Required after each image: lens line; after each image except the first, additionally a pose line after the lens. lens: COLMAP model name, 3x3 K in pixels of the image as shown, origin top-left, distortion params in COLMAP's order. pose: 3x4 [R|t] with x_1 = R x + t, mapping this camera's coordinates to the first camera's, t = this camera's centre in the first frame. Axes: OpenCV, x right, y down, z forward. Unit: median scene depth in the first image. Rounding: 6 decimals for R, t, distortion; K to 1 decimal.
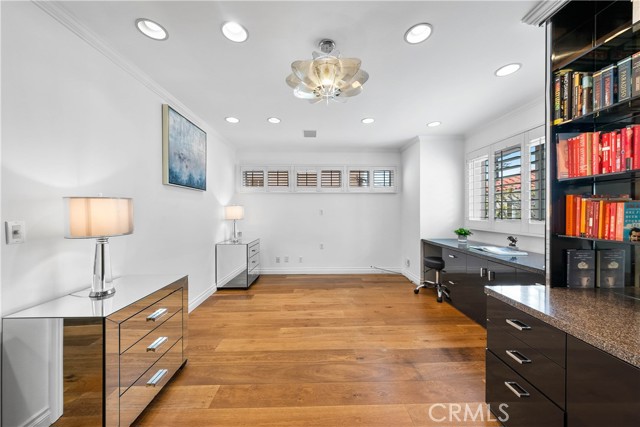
lens RADIAL K [[225.1, 0, 318.0], [0, 225.1, 212.9], [0, 0, 1]] dist [0.005860, -0.000023]
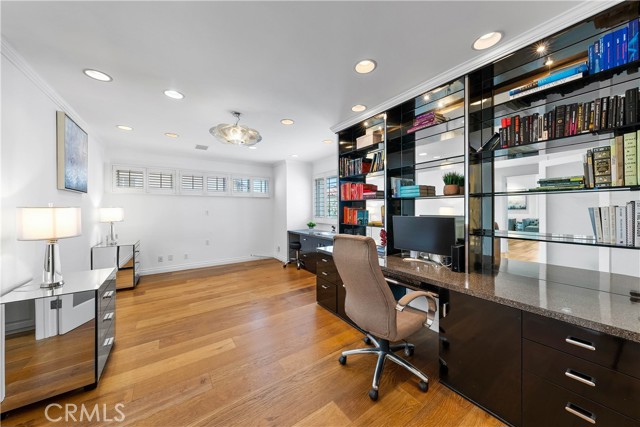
lens RADIAL K [[221.2, 0, 321.1], [0, 221.2, 208.0], [0, 0, 1]] dist [0.000687, 0.000135]
pose [[0.830177, 0.001747, 0.557497, -0.210216], [0.004276, 0.999946, -0.009502, -0.022178], [-0.557484, 0.010273, 0.830124, -0.411112]]
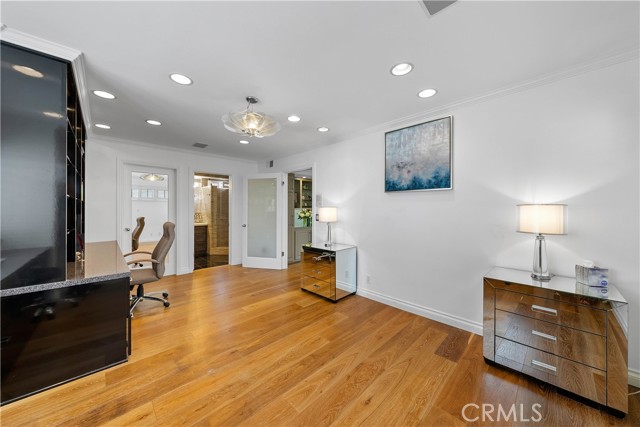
lens RADIAL K [[225.1, 0, 321.6], [0, 225.1, 209.2], [0, 0, 1]] dist [0.005860, -0.000023]
pose [[-0.722738, 0.007182, -0.691085, 0.425955], [-0.001308, 0.999930, 0.011760, -0.037932], [0.691121, 0.009403, -0.722678, 1.403469]]
